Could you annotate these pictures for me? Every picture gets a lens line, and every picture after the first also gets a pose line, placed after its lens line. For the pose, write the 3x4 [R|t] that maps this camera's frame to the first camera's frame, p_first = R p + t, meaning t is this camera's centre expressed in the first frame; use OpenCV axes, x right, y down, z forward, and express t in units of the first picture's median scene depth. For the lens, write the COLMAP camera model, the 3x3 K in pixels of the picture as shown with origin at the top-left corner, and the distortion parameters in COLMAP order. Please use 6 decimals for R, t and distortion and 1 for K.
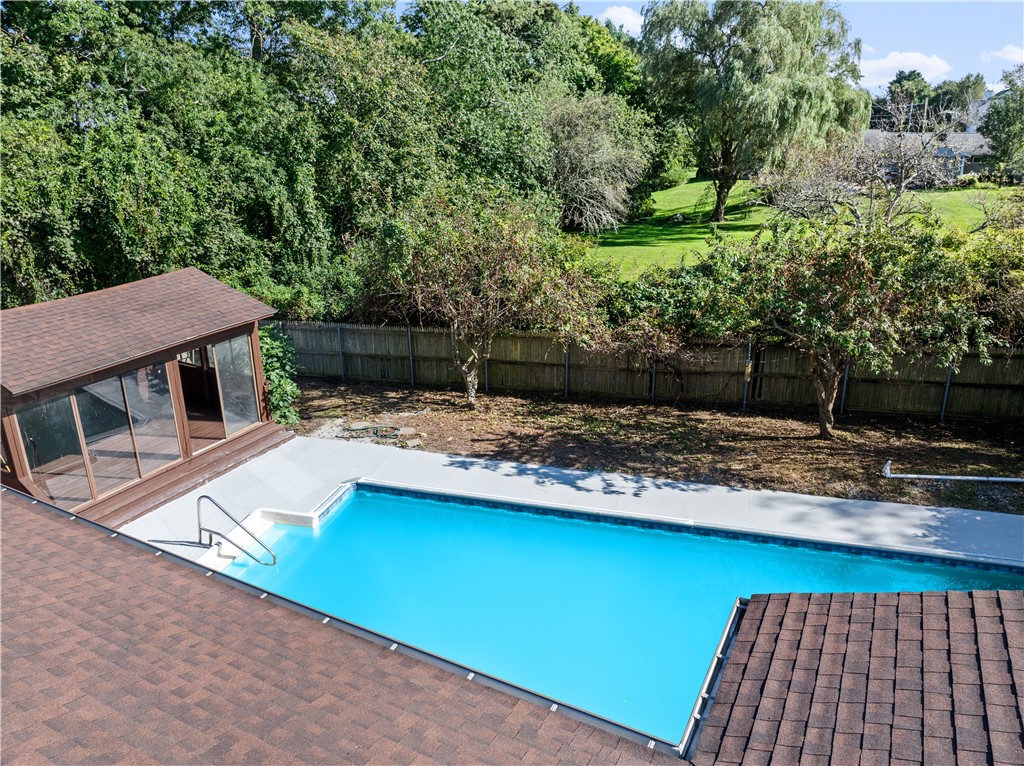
lens RADIAL K [[726.4, 0, 517.4], [0, 726.4, 378.8], [0, 0, 1]] dist [-0.035783, 0.002891]
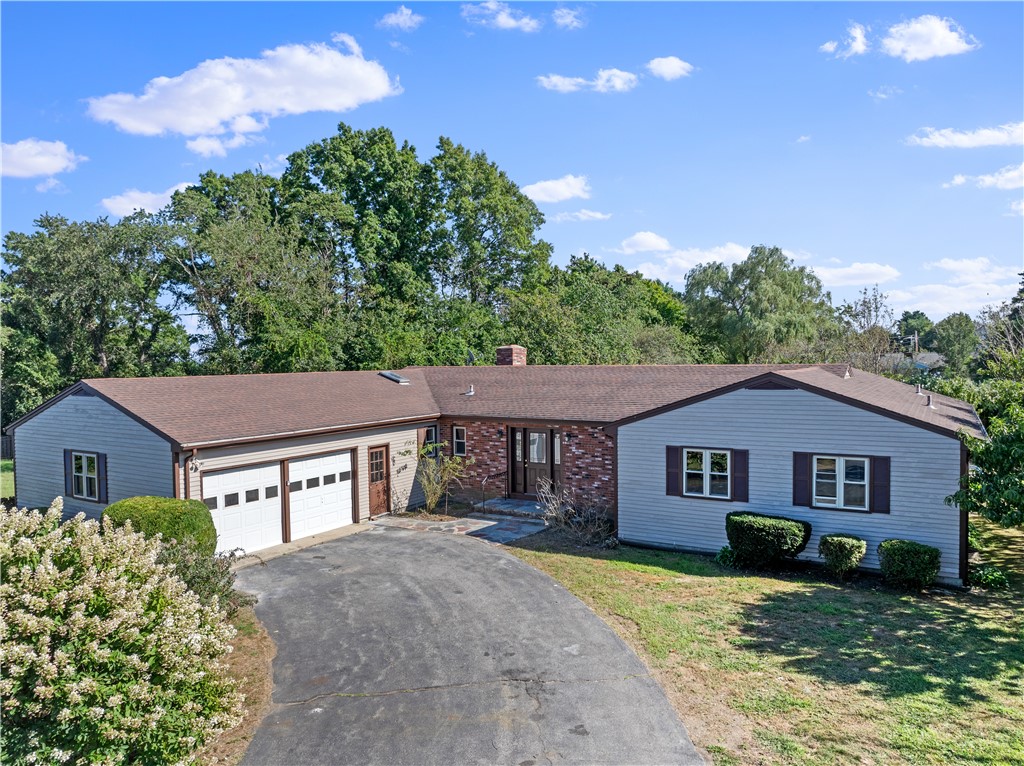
lens RADIAL K [[720.7, 0, 515.4], [0, 720.7, 384.1], [0, 0, 1]] dist [-0.034568, -0.000786]
pose [[0.998276, -0.000638, -0.058696, -0.102697], [-0.017369, 0.951952, -0.305756, 0.190525], [0.056071, 0.306248, 0.950299, -0.425238]]
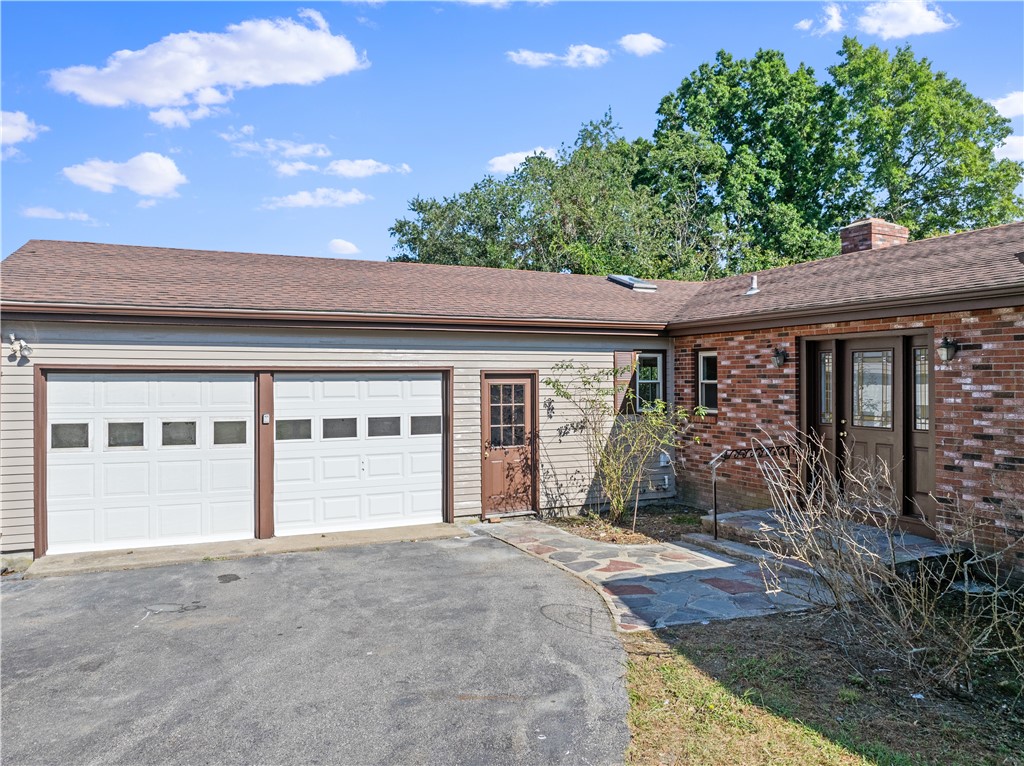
lens RADIAL K [[726.4, 0, 517.4], [0, 726.4, 378.8], [0, 0, 1]] dist [-0.035783, 0.002891]
pose [[0.794635, 0.006700, -0.607051, -0.078508], [-0.212212, 0.939923, -0.267414, 0.155800], [0.568789, 0.341320, 0.748318, -0.180818]]
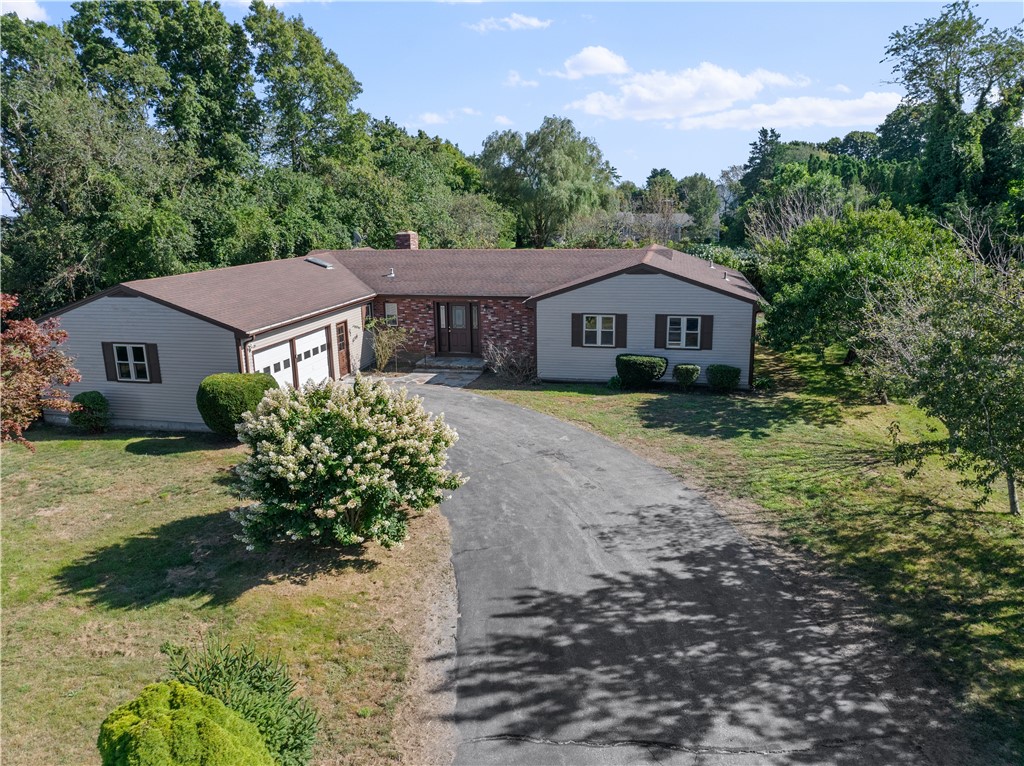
lens RADIAL K [[720.7, 0, 515.4], [0, 720.7, 384.1], [0, 0, 1]] dist [-0.034568, -0.000786]
pose [[0.964657, -0.069114, 0.254284, -0.218545], [0.096118, 0.990794, -0.095339, 0.205730], [-0.245353, 0.116411, 0.962419, -0.554517]]
